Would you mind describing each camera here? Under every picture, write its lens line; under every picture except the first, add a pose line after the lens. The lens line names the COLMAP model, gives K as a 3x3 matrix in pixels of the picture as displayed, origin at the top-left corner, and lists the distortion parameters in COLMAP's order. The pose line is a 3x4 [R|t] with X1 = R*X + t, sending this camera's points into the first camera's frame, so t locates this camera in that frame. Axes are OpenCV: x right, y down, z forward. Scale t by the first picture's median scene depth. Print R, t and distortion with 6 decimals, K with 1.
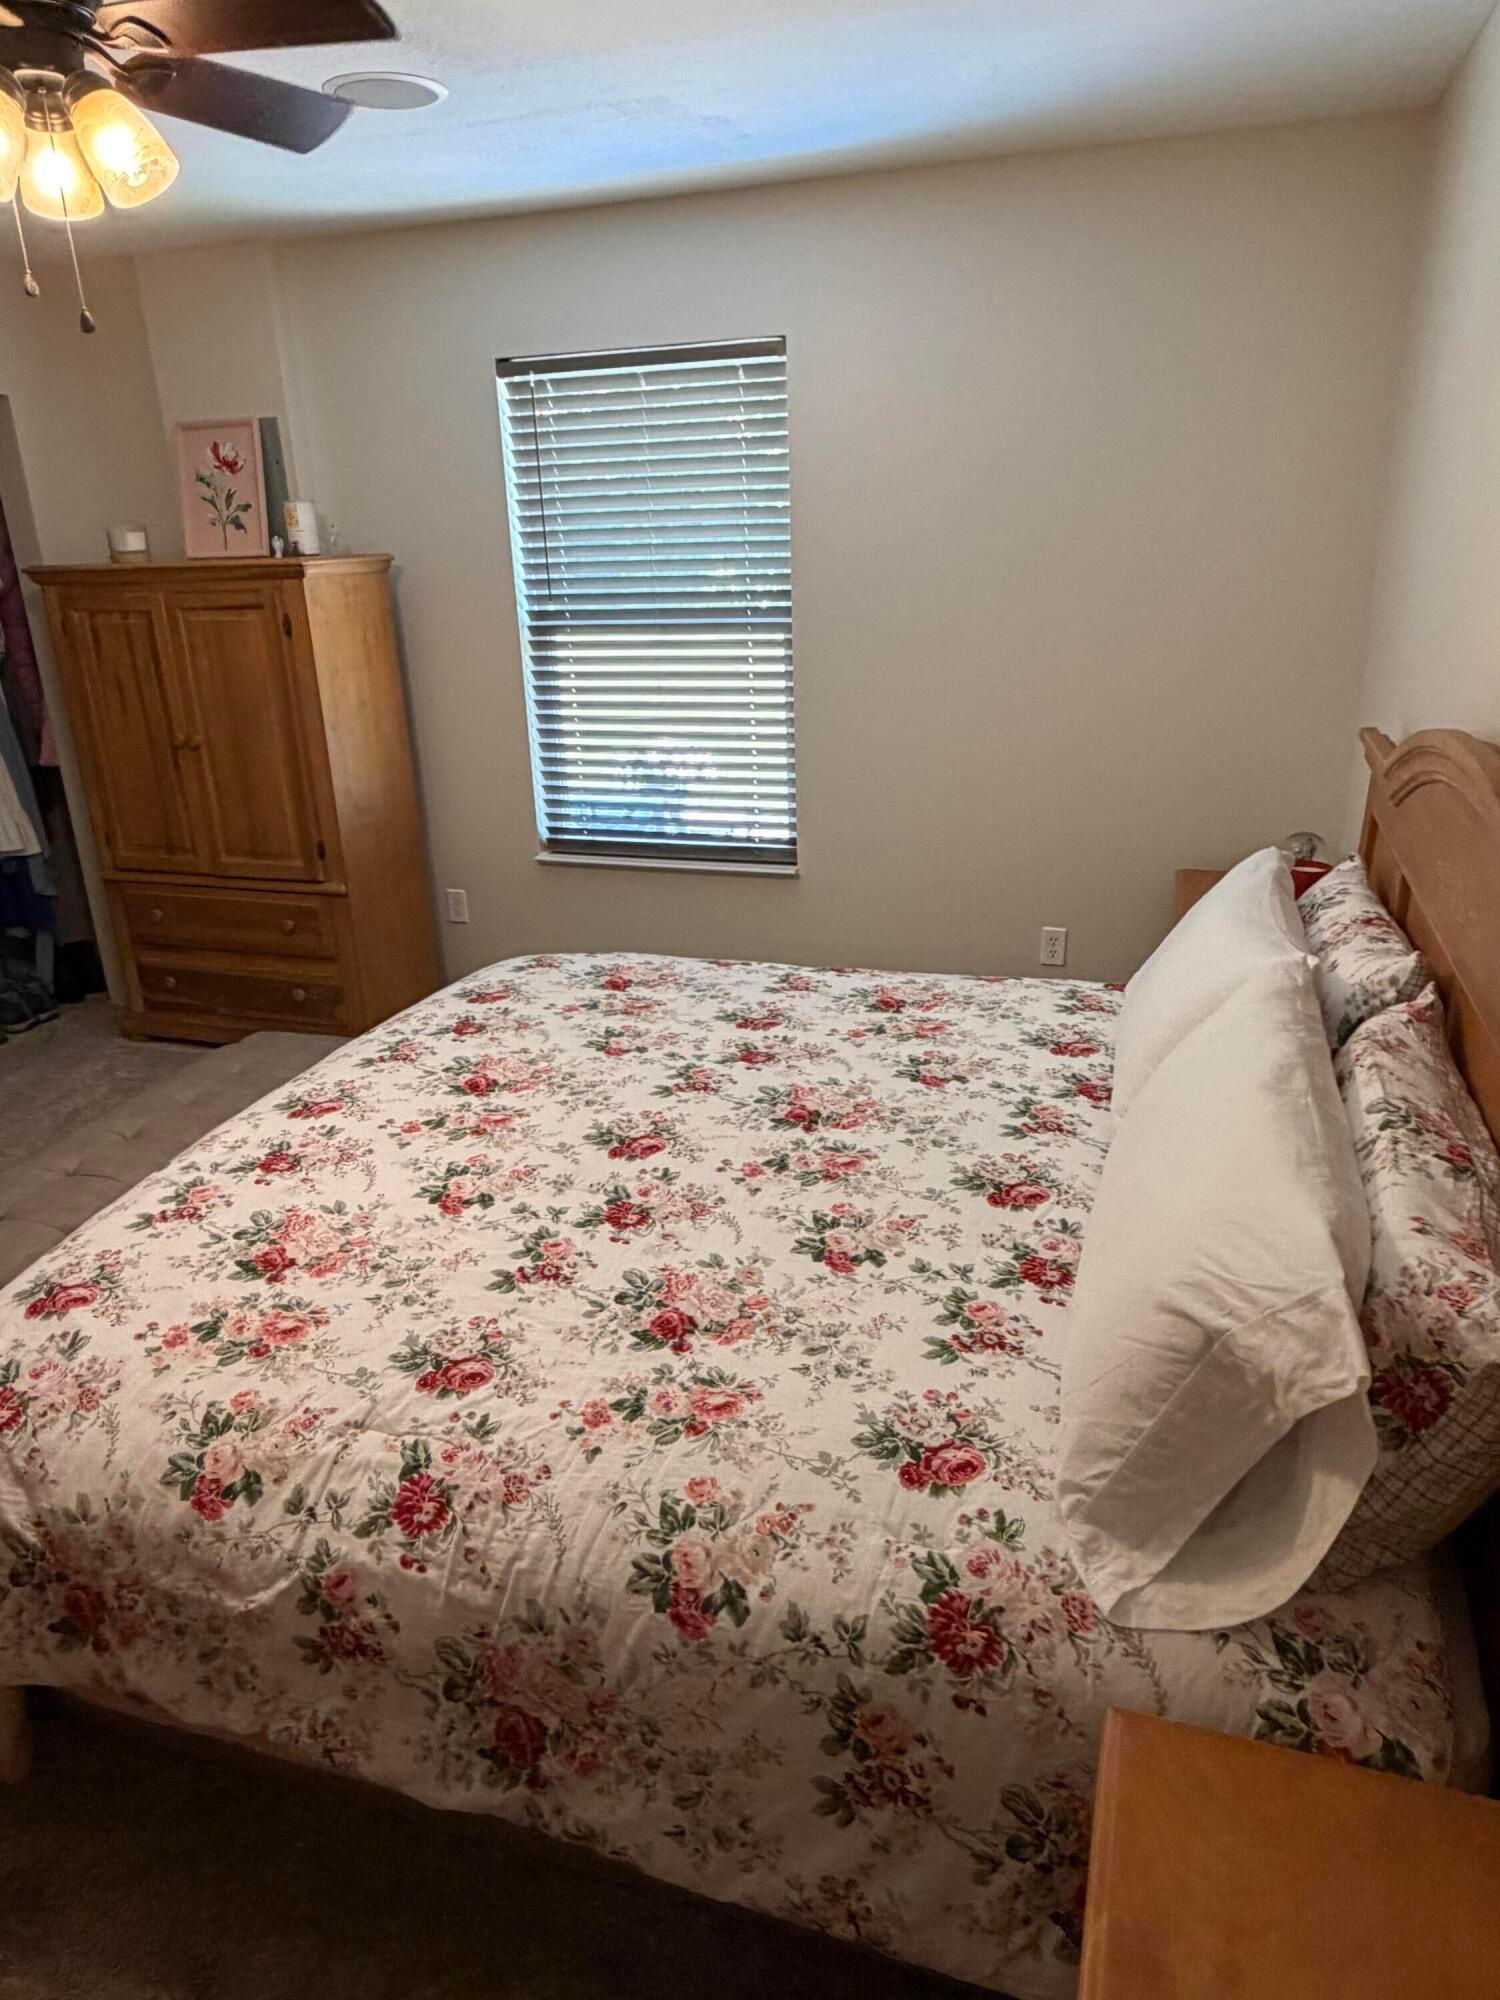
lens RADIAL K [[1286.9, 0, 750.0], [0, 1286.9, 1000.0], [0, 0, 1]] dist [-0.002842, -0.000642]
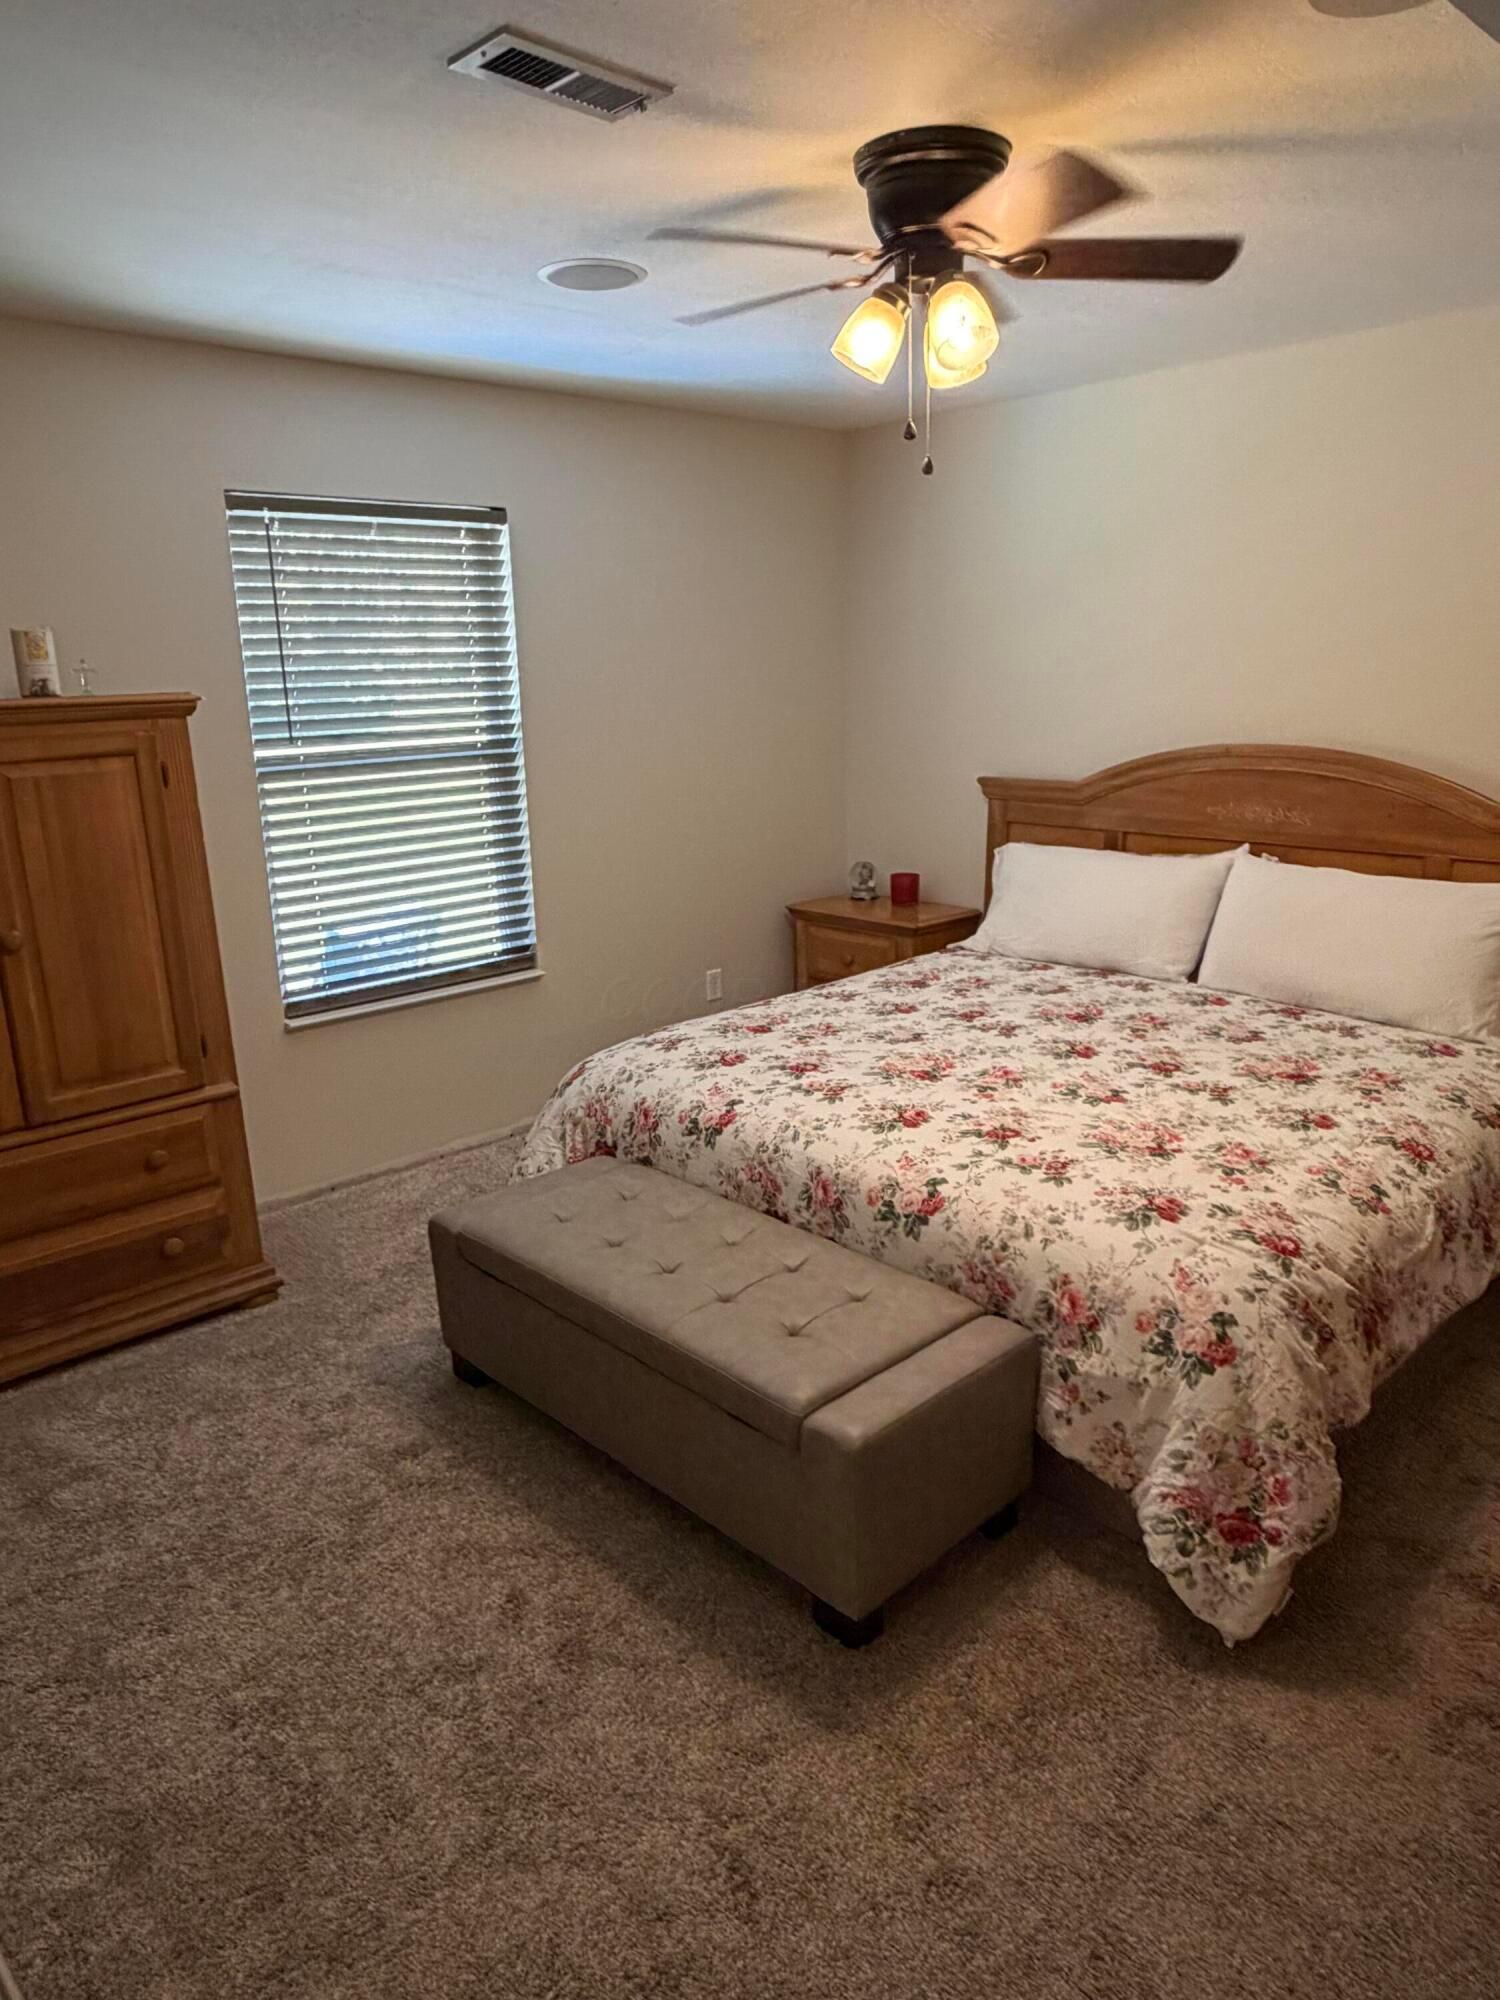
lens RADIAL K [[1286.9, 0, 750.0], [0, 1286.9, 1000.0], [0, 0, 1]] dist [-0.002842, -0.000642]
pose [[0.489764, -0.200972, 0.848376, -1.221010], [0.318368, 0.947099, 0.040566, -0.098104], [-0.811648, 0.250228, 0.527838, 0.421164]]
